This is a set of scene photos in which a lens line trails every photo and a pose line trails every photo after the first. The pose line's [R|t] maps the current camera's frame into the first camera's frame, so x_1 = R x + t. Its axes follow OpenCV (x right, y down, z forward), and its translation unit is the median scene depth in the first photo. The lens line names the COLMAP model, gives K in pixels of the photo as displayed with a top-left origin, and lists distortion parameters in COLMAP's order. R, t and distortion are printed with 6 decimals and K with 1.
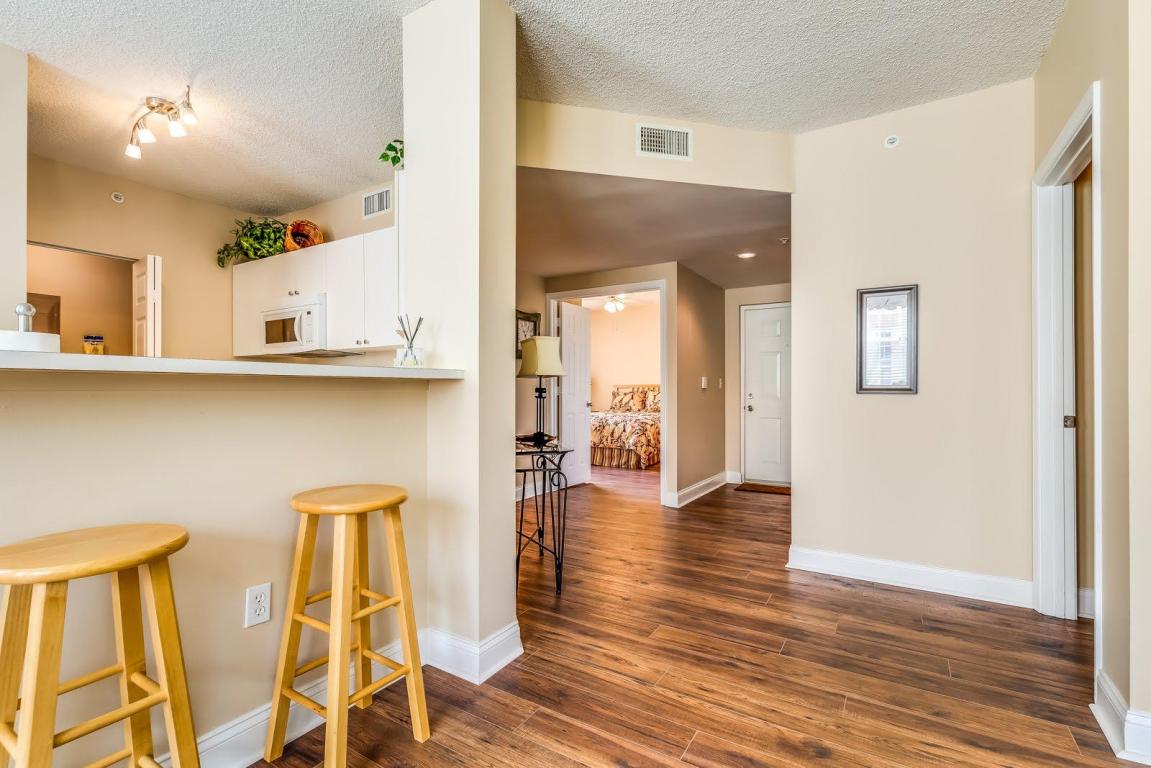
lens RADIAL K [[527.6, 0, 567.5], [0, 527.6, 388.5], [0, 0, 1]] dist [0.001792, -0.000059]
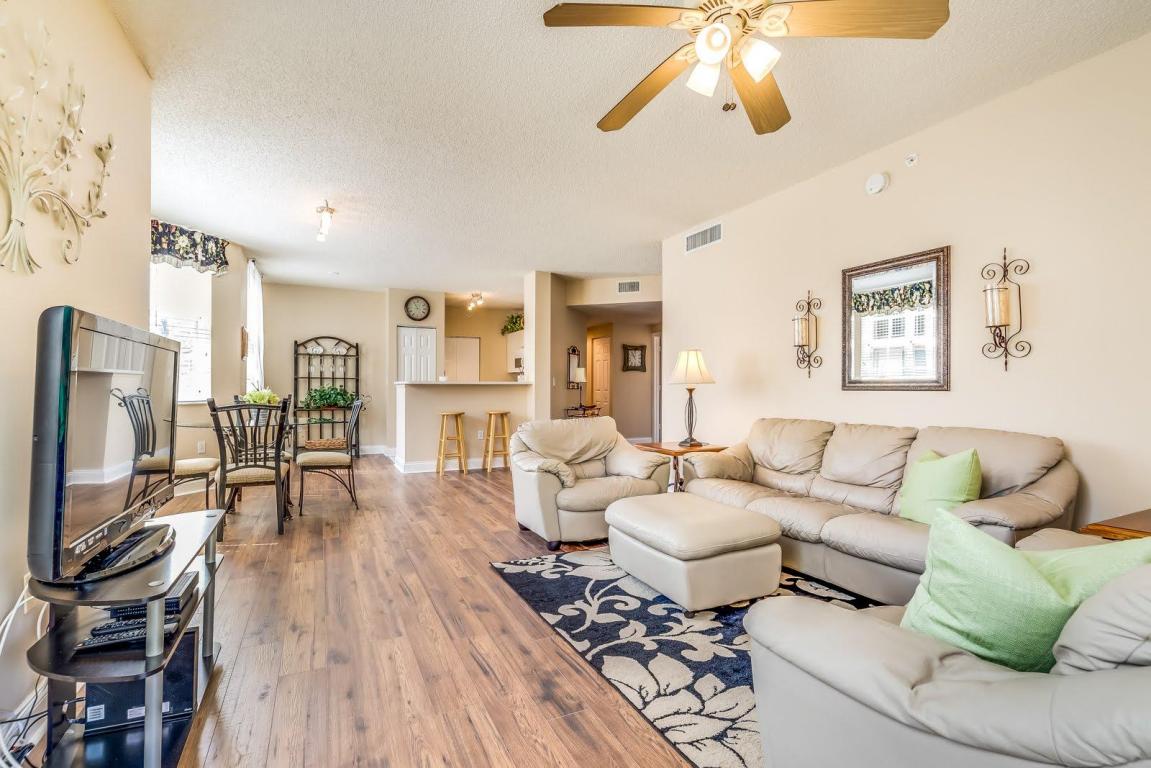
lens RADIAL K [[521.4, 0, 573.3], [0, 521.4, 388.4], [0, 0, 1]] dist [0.003442, -0.000045]
pose [[0.846788, 0.001437, -0.531929, 0.847490], [0.001796, 0.999983, 0.005560, -0.003492], [0.531928, -0.005664, 0.846771, -0.809979]]
